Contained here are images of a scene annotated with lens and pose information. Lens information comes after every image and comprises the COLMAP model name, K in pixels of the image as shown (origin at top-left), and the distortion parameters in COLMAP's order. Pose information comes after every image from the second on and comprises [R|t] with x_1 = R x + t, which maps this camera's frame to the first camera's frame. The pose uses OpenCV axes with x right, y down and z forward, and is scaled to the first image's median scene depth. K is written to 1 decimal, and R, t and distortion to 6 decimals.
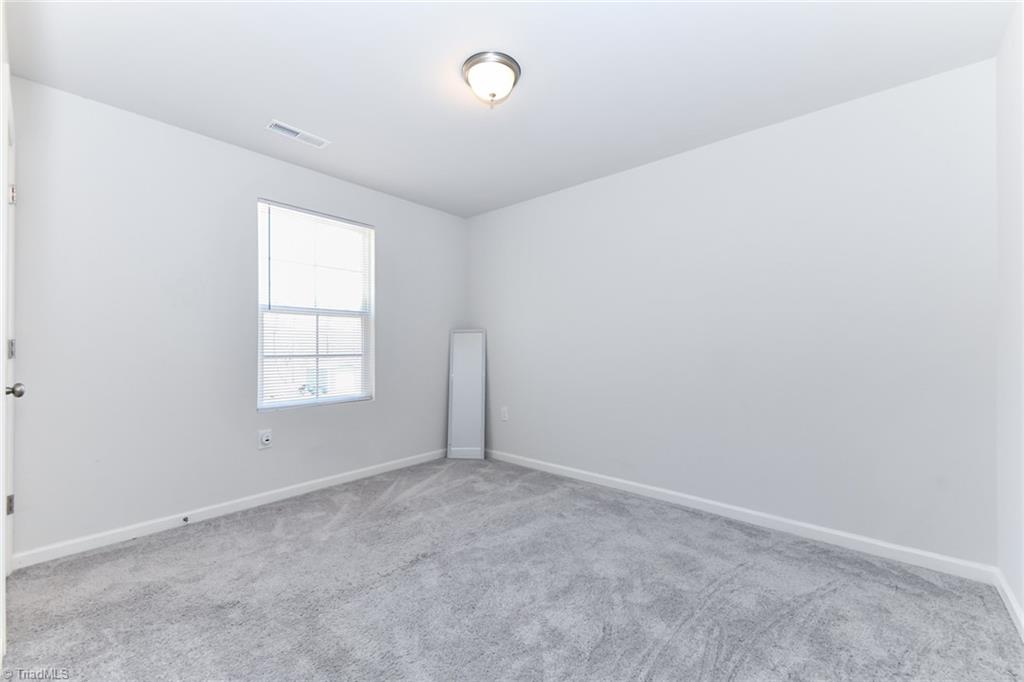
lens RADIAL K [[410.7, 0, 500.4], [0, 410.7, 343.6], [0, 0, 1]] dist [0.008730, -0.000028]
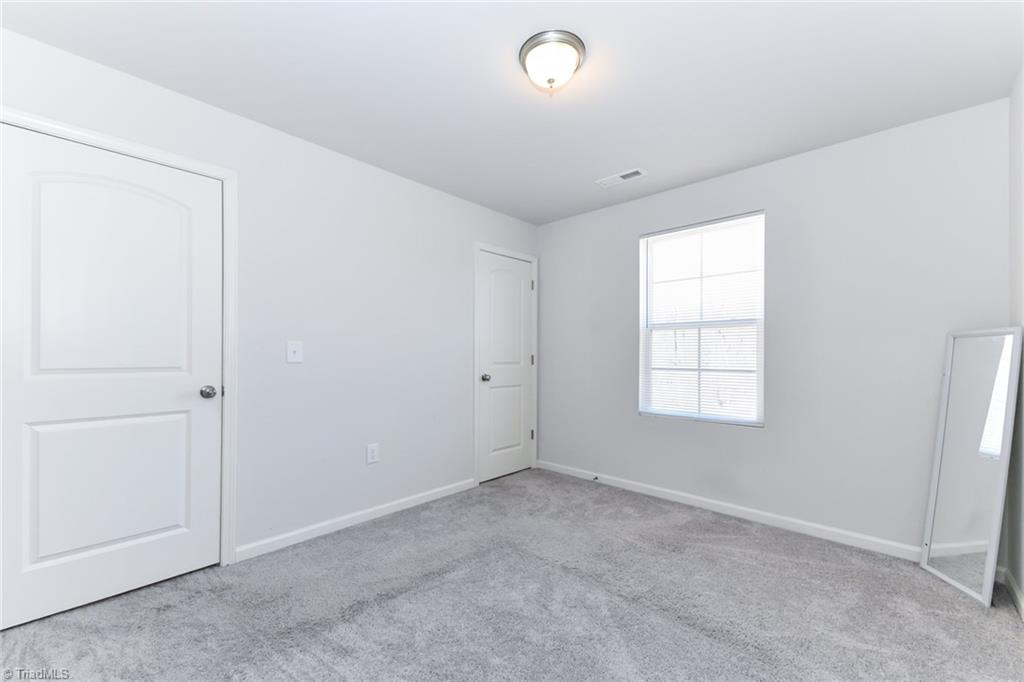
lens RADIAL K [[409.1, 0, 512.0], [0, 409.1, 351.3], [0, 0, 1]] dist [0.007094, -0.000273]
pose [[-0.025512, -0.010813, -0.999616, 0.611785], [-0.001650, 0.999941, -0.010775, -0.003649], [0.999673, 0.001374, -0.025528, 0.655693]]
